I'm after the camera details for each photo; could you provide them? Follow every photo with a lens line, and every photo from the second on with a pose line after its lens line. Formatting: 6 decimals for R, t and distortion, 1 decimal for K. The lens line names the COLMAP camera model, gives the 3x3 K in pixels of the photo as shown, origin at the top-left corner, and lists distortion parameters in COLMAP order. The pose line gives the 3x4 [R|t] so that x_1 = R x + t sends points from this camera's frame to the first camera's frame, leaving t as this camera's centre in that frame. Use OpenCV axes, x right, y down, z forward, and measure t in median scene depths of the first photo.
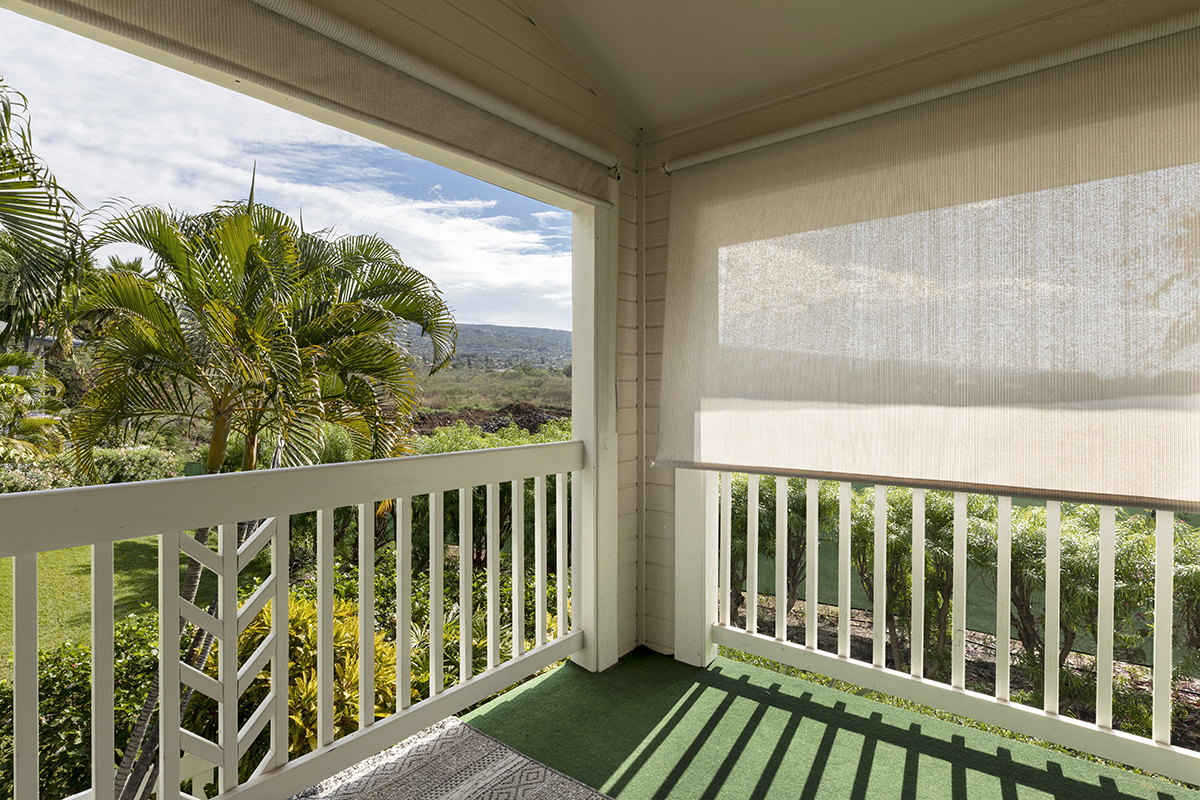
lens RADIAL K [[607.9, 0, 603.2], [0, 607.9, 398.5], [0, 0, 1]] dist [0.002767, -0.002538]
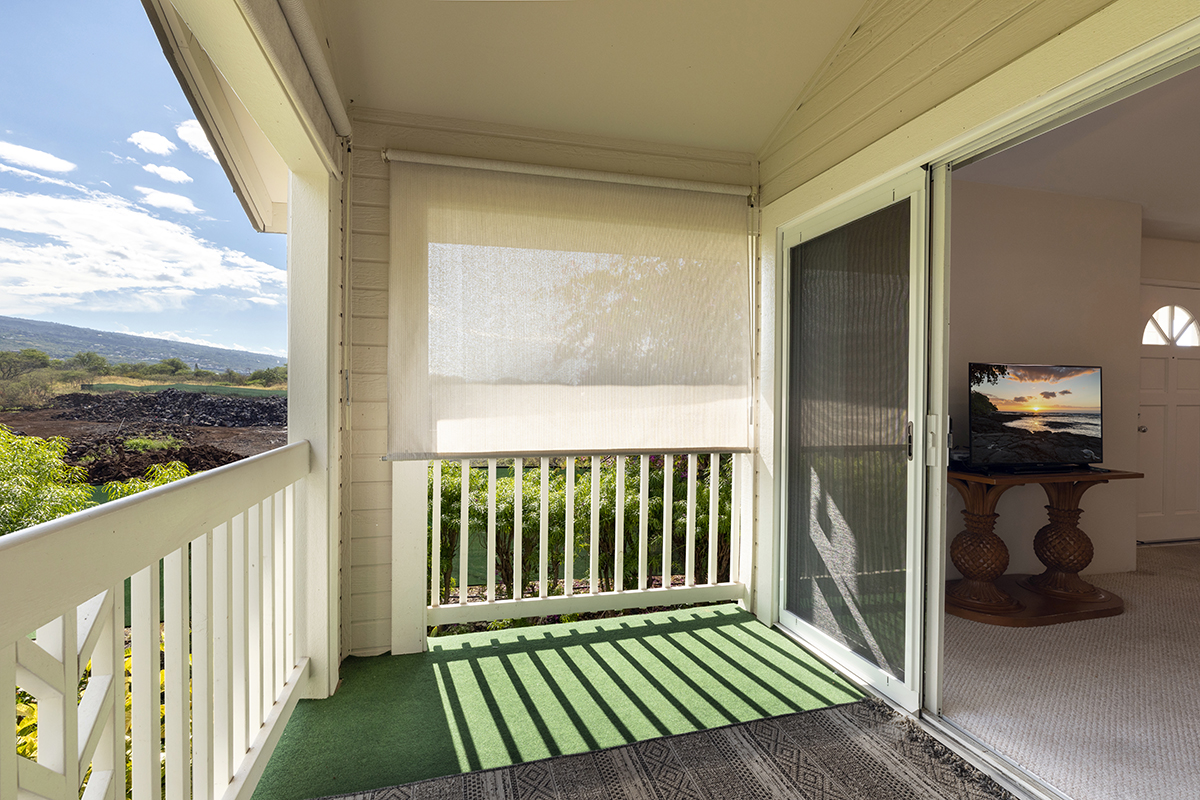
lens RADIAL K [[597.8, 0, 598.2], [0, 597.8, 404.7], [0, 0, 1]] dist [-0.014818, -0.000041]
pose [[0.581778, -0.008765, 0.813300, -0.488779], [-0.002120, 0.999922, 0.012293, 0.008432], [-0.813345, -0.008876, 0.581714, 0.171950]]
